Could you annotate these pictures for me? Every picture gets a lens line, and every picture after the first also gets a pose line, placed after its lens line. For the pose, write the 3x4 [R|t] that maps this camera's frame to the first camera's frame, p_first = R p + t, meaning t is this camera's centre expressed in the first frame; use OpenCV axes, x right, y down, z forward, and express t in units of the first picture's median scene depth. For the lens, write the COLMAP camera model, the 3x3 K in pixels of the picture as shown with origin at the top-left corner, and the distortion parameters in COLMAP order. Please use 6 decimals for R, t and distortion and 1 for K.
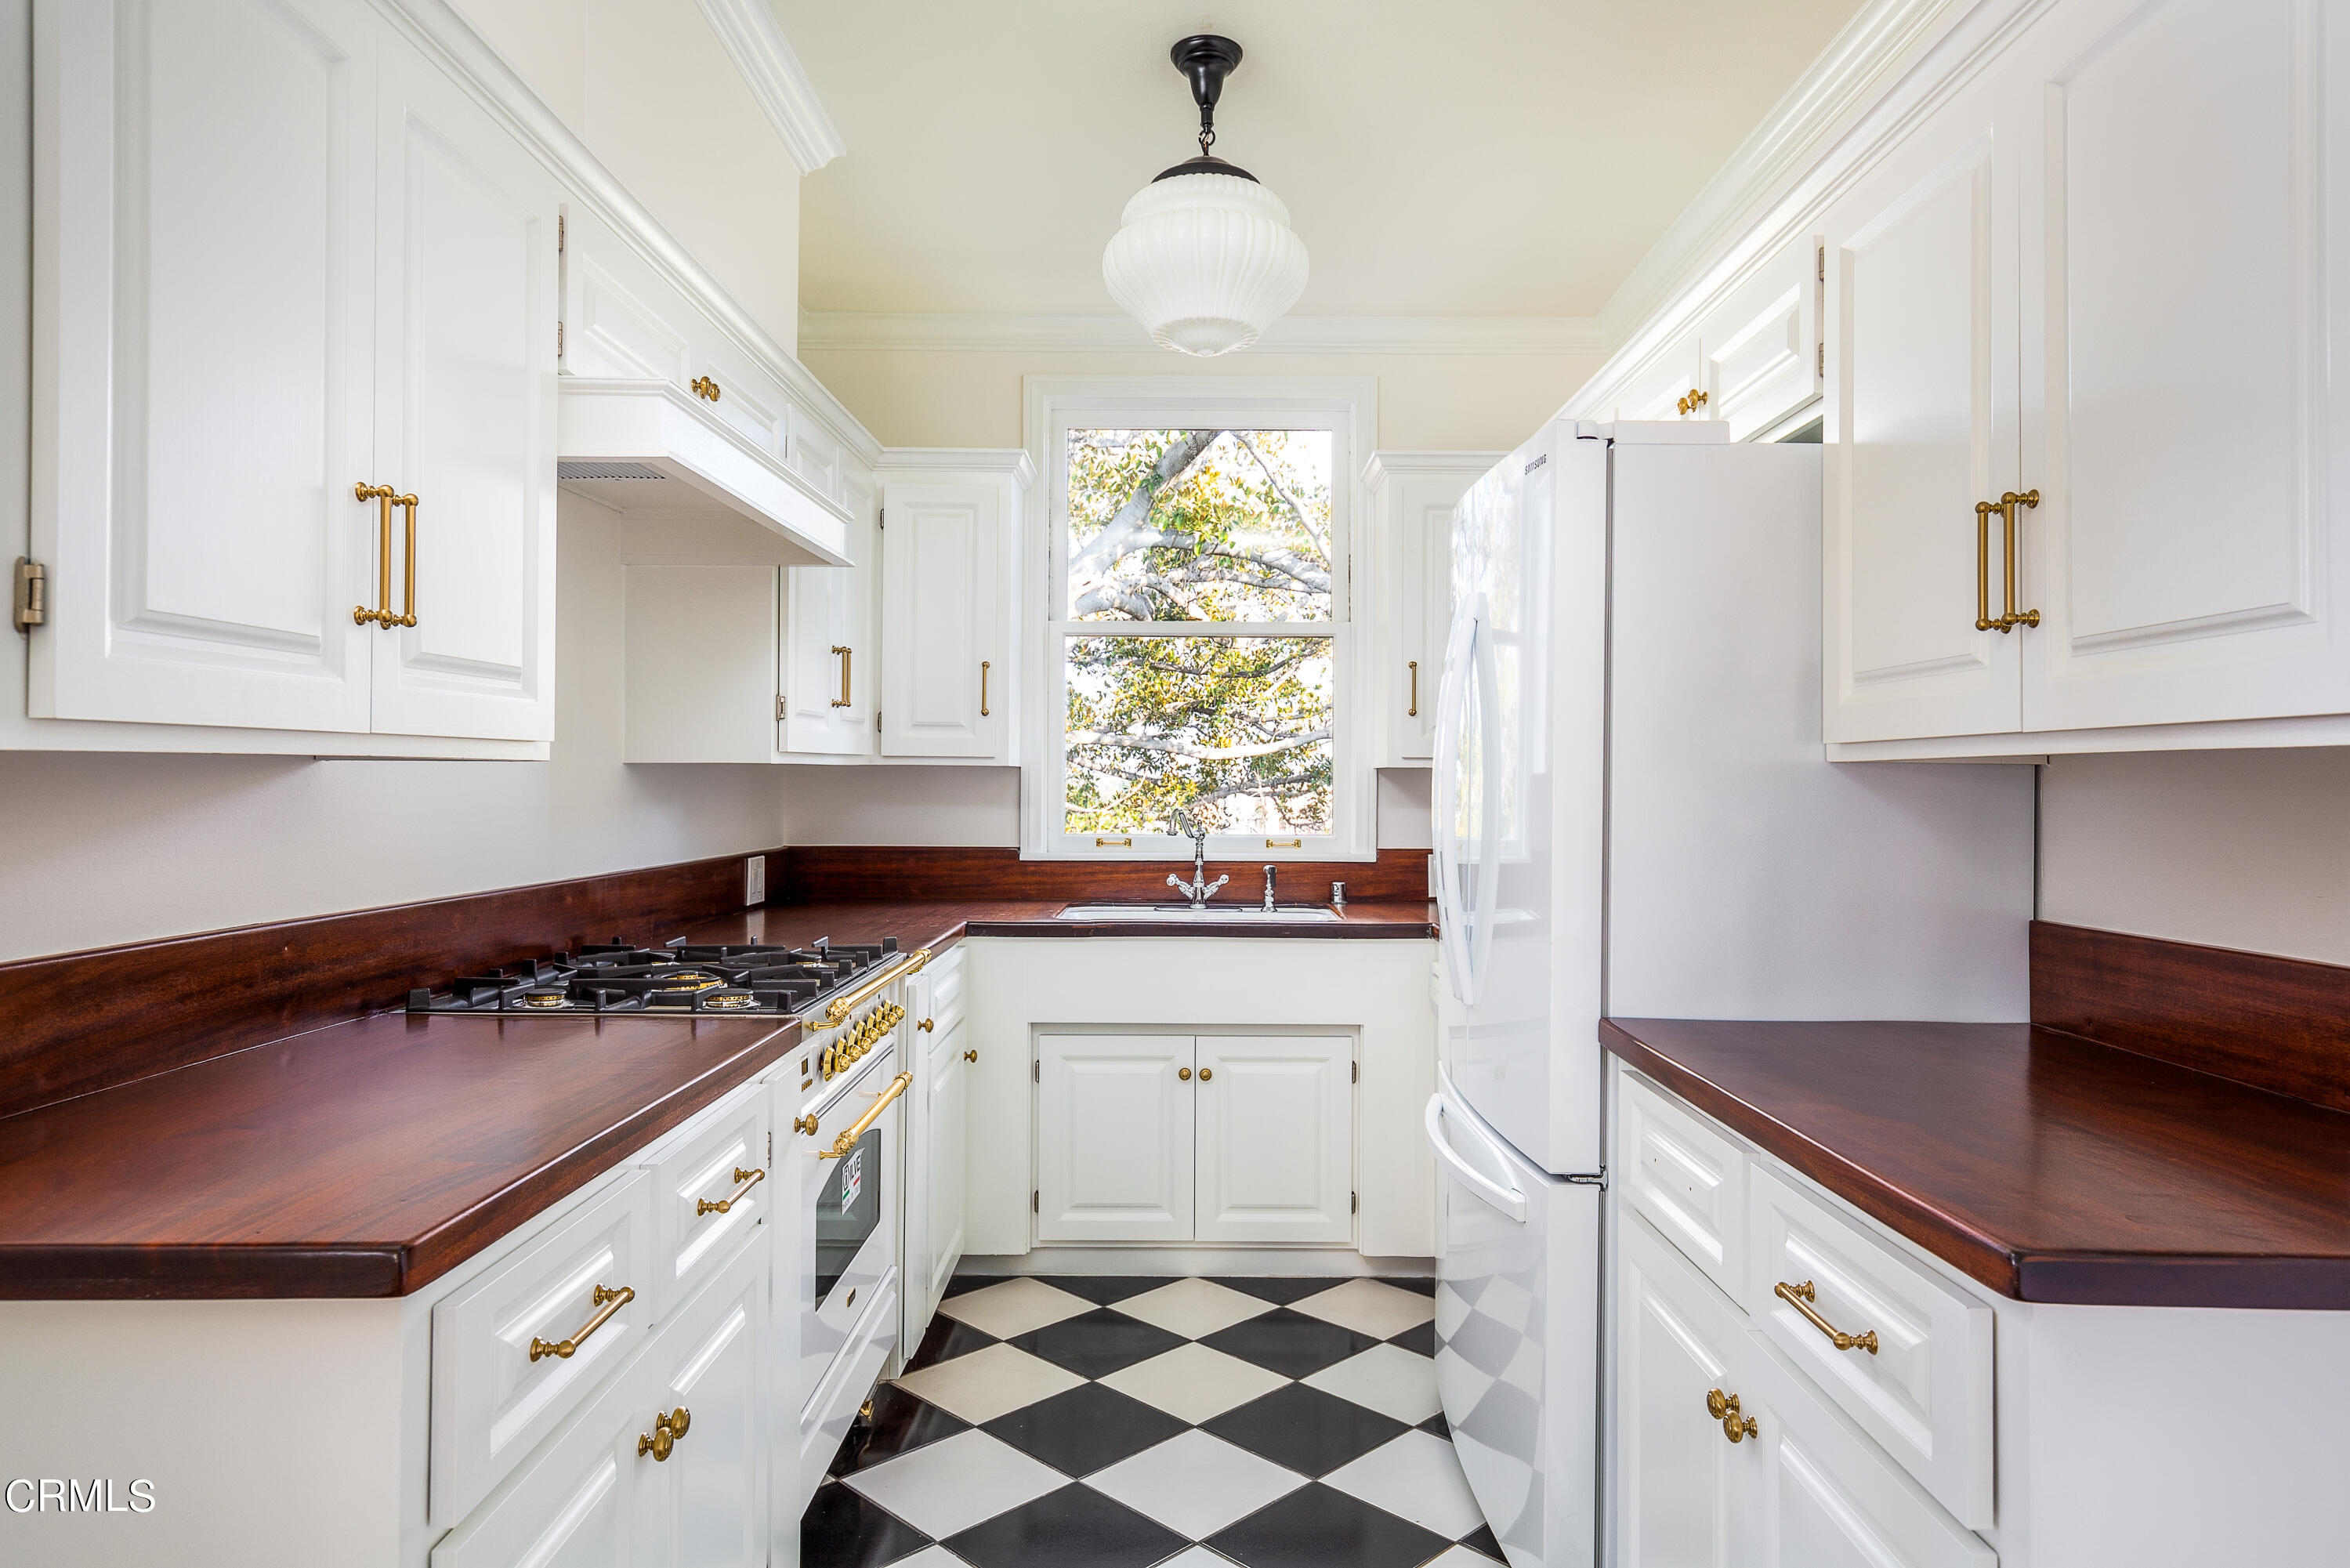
lens RADIAL K [[1424.9, 0, 1177.8], [0, 1424.9, 771.7], [0, 0, 1]] dist [-0.012143, -0.000072]
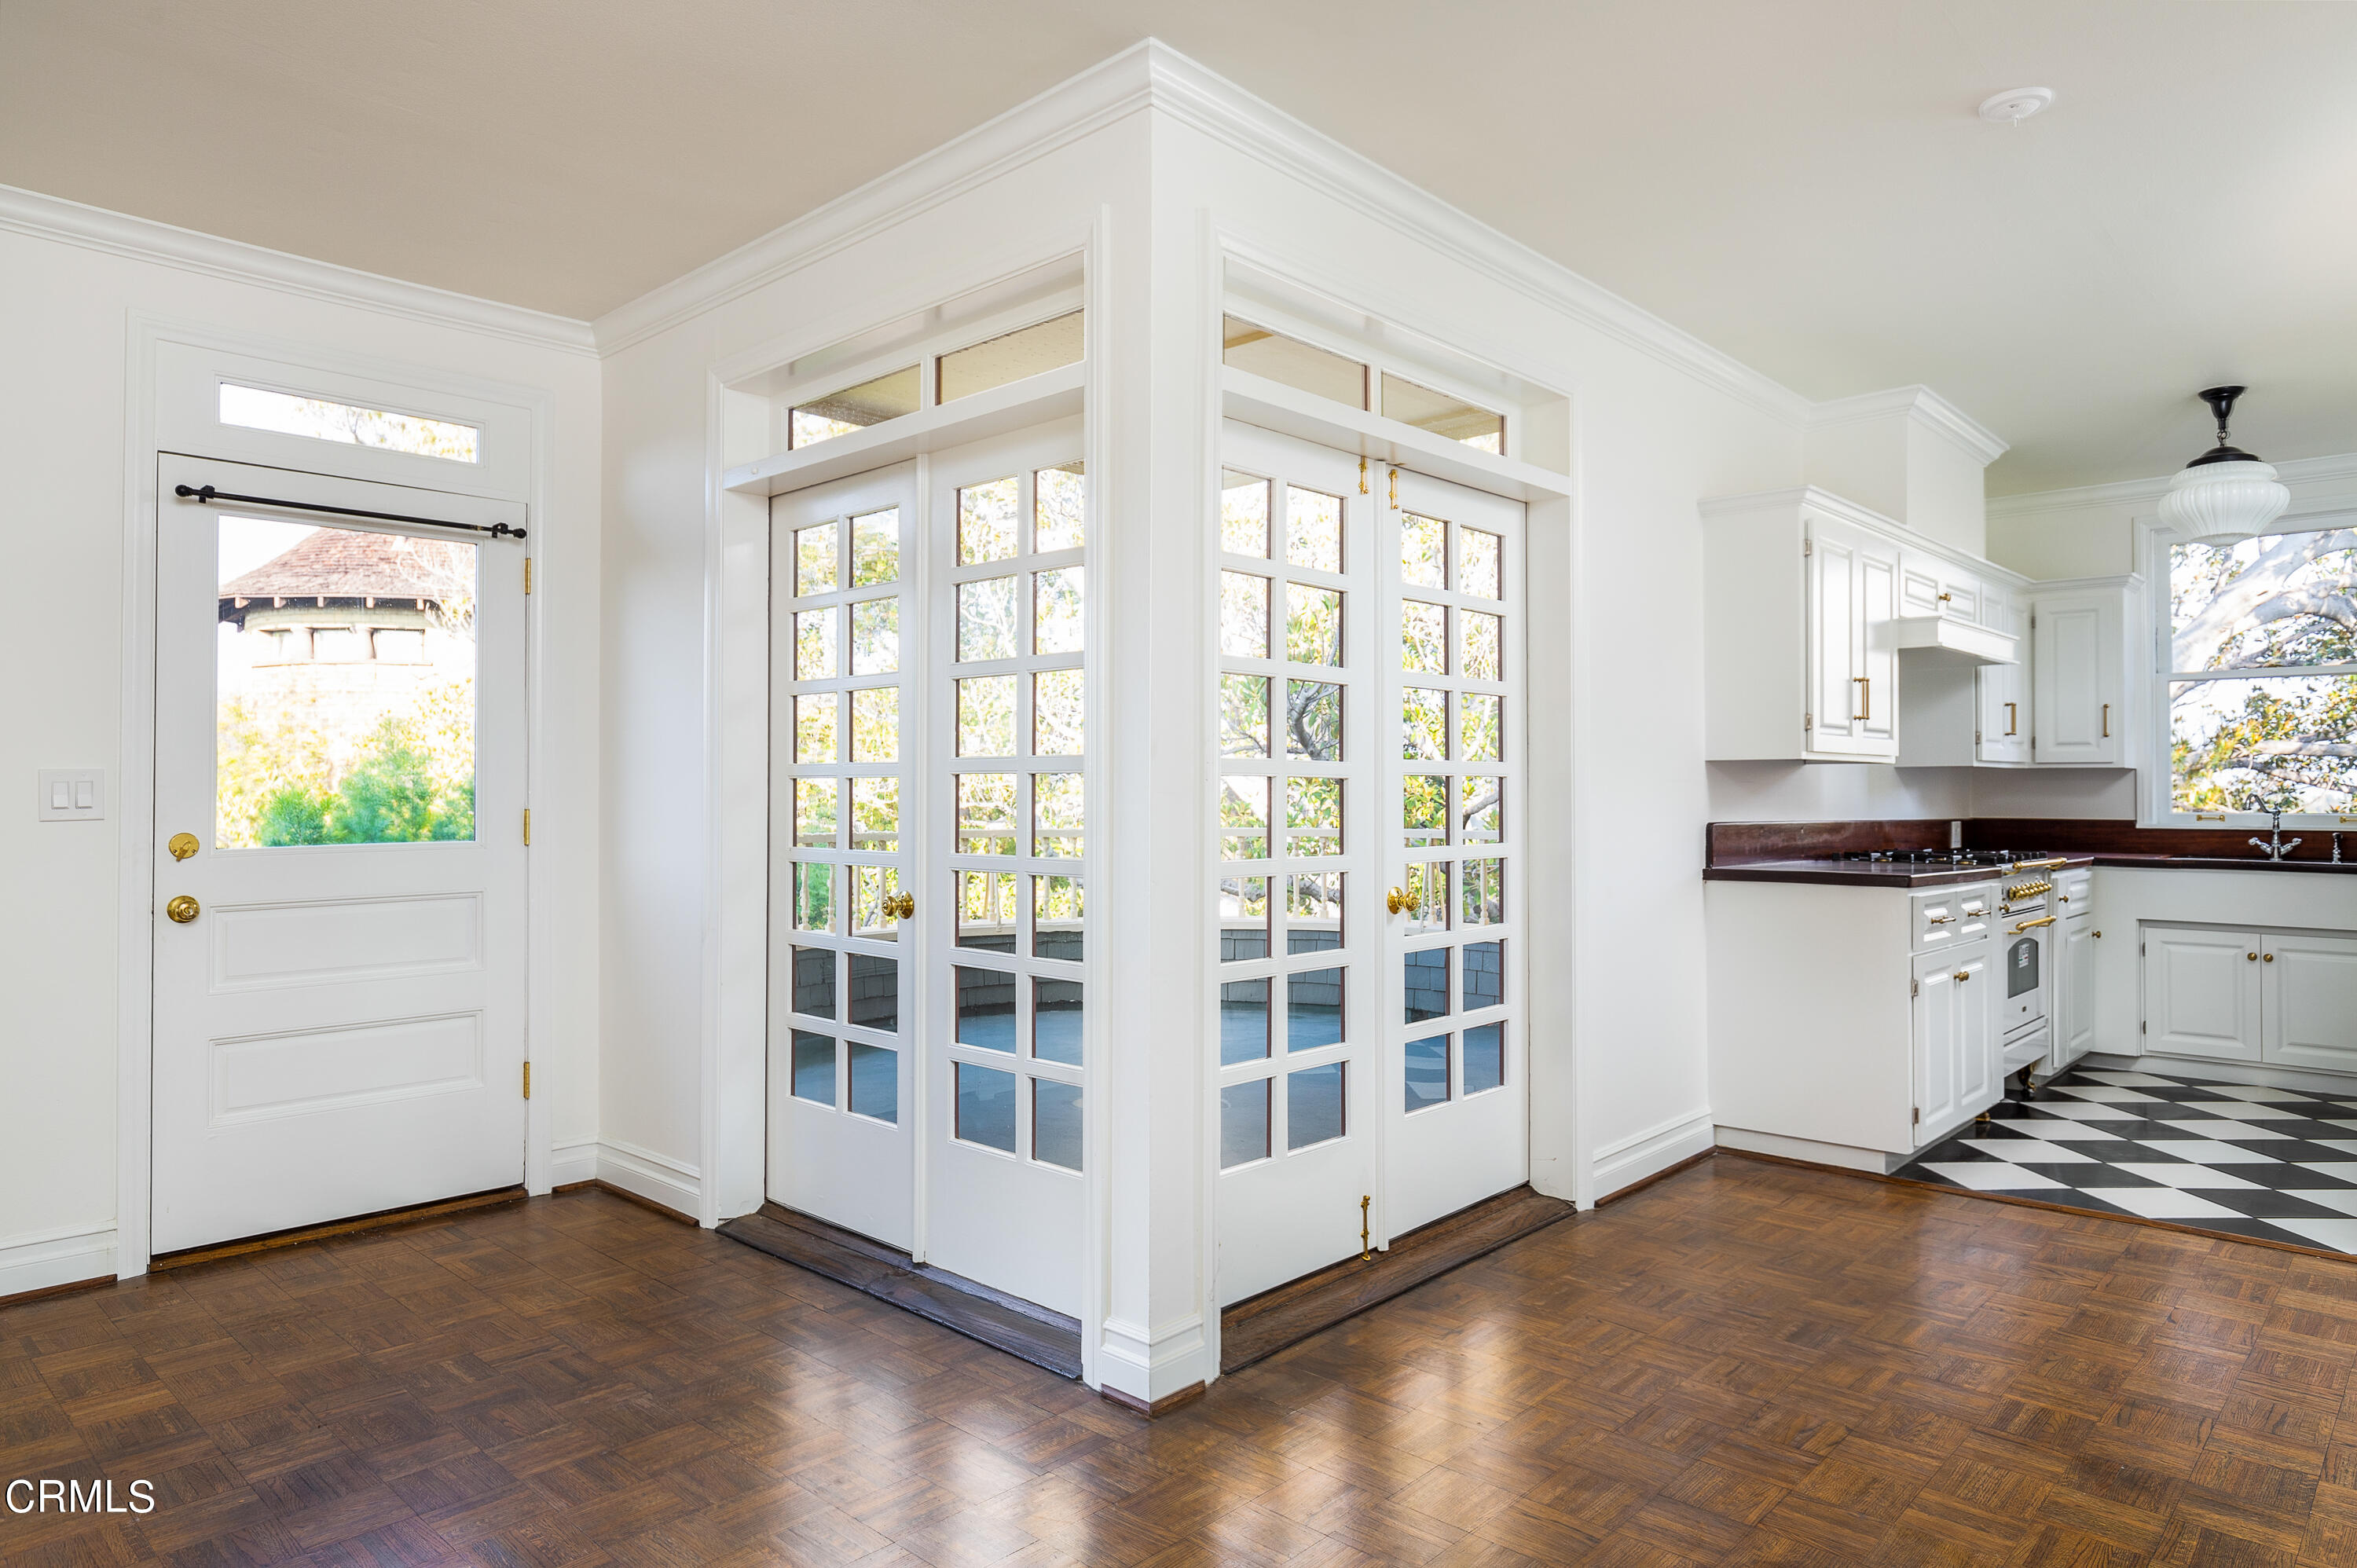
lens RADIAL K [[1429.1, 0, 1181.8], [0, 1429.1, 774.1], [0, 0, 1]] dist [-0.012143, -0.000072]
pose [[0.735693, -0.014036, -0.677169, 0.201333], [0.004983, 0.999870, -0.015310, 0.024320], [0.677296, 0.007889, 0.735668, -0.985376]]
